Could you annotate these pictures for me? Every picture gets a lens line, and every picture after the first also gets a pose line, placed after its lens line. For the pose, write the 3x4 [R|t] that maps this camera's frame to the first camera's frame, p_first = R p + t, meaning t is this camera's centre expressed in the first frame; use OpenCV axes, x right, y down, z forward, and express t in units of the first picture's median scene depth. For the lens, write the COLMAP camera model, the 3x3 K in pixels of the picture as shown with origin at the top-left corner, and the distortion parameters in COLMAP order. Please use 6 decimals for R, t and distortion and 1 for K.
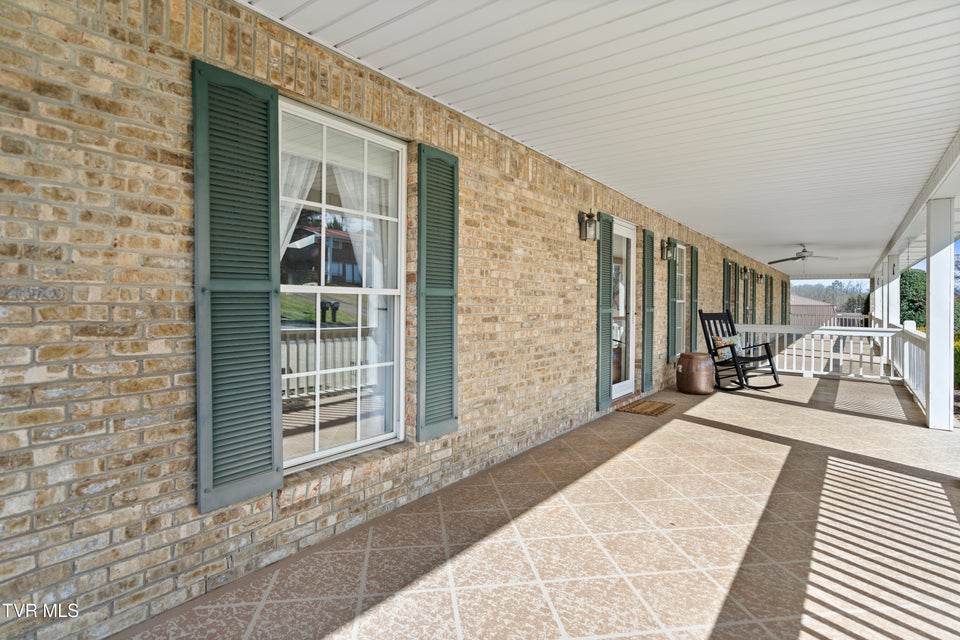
lens RADIAL K [[596.6, 0, 482.9], [0, 596.6, 299.0], [0, 0, 1]] dist [0.052473, -0.000071]
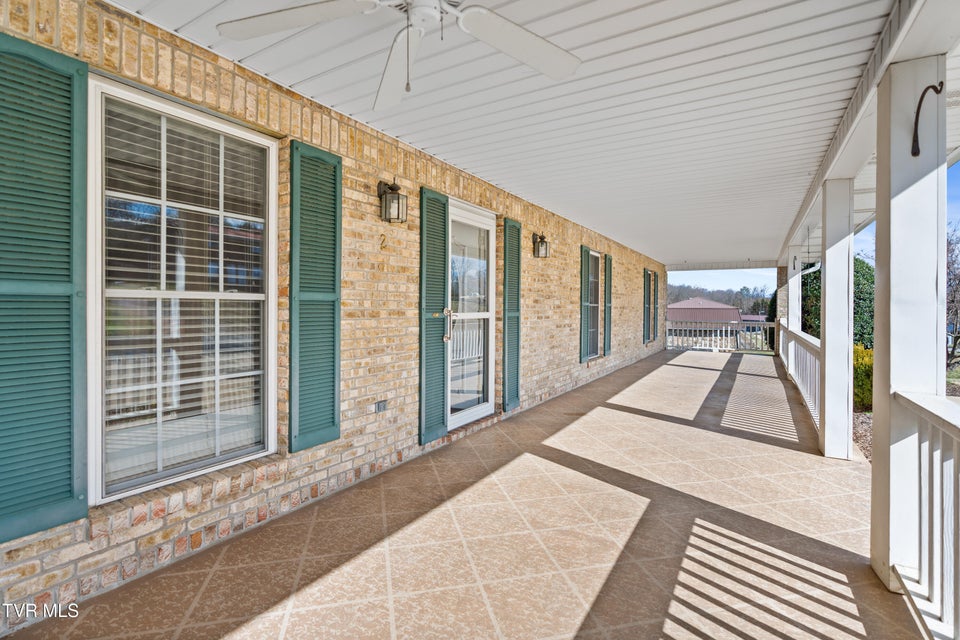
lens RADIAL K [[451.5, 0, 479.7], [0, 451.5, 311.0], [0, 0, 1]] dist [-0.023712, 0.001143]
pose [[0.999951, -0.003490, 0.009297, 0.224509], [0.003374, 0.999917, 0.012467, 0.004501], [-0.009340, -0.012435, 0.999879, 0.358493]]
